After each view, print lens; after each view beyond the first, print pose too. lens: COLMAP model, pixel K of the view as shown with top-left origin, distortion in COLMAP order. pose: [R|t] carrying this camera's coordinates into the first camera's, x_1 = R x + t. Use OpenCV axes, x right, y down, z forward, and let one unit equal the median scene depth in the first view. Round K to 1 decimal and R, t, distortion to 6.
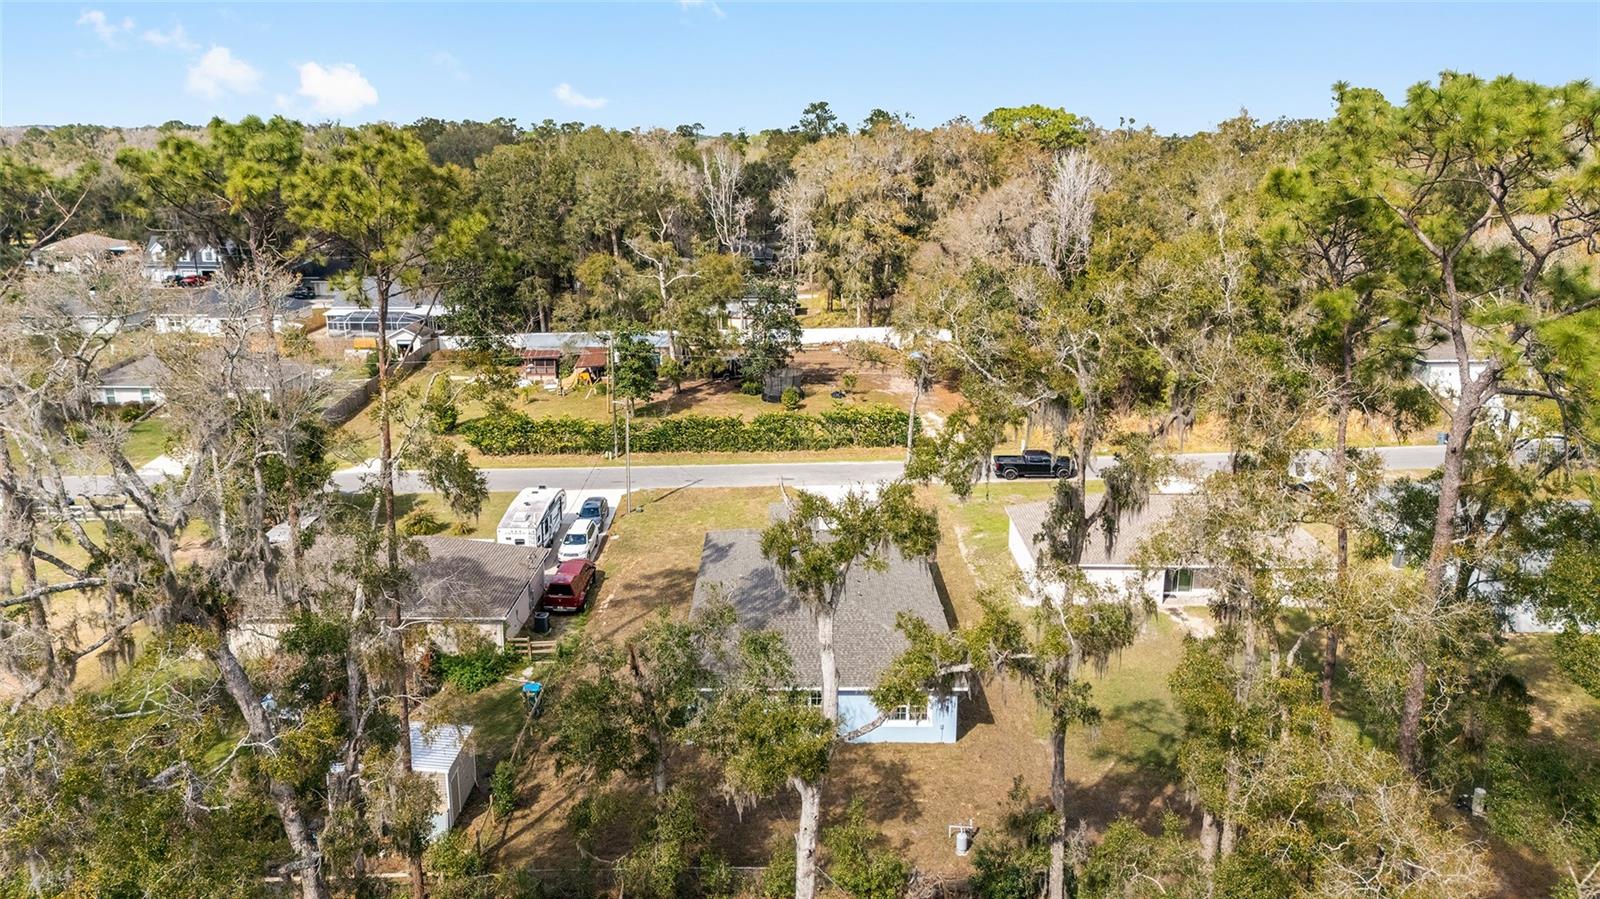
lens RADIAL K [[1153.0, 0, 798.5], [0, 1153.0, 449.2], [0, 0, 1]] dist [0.008005, 0.001229]
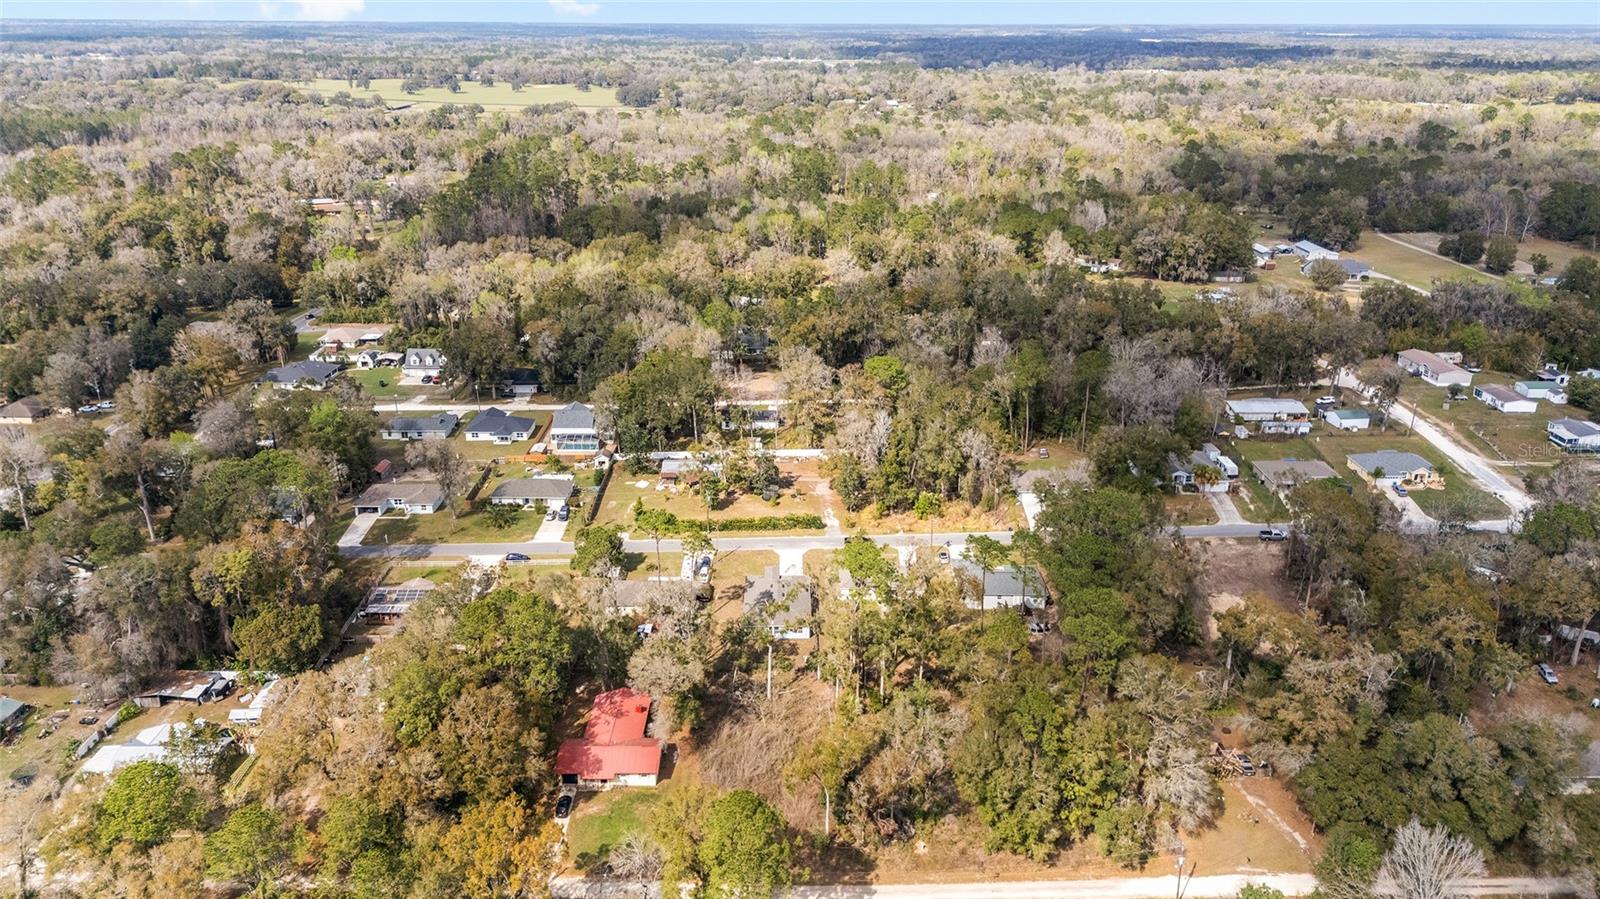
lens RADIAL K [[1153.0, 0, 801.2], [0, 1153.0, 449.5], [0, 0, 1]] dist [0.008005, 0.001229]
pose [[0.999946, -0.009820, -0.003464, 0.061581], [0.010116, 0.994968, 0.099681, -0.399119], [0.002468, -0.099711, 0.995013, -1.465098]]
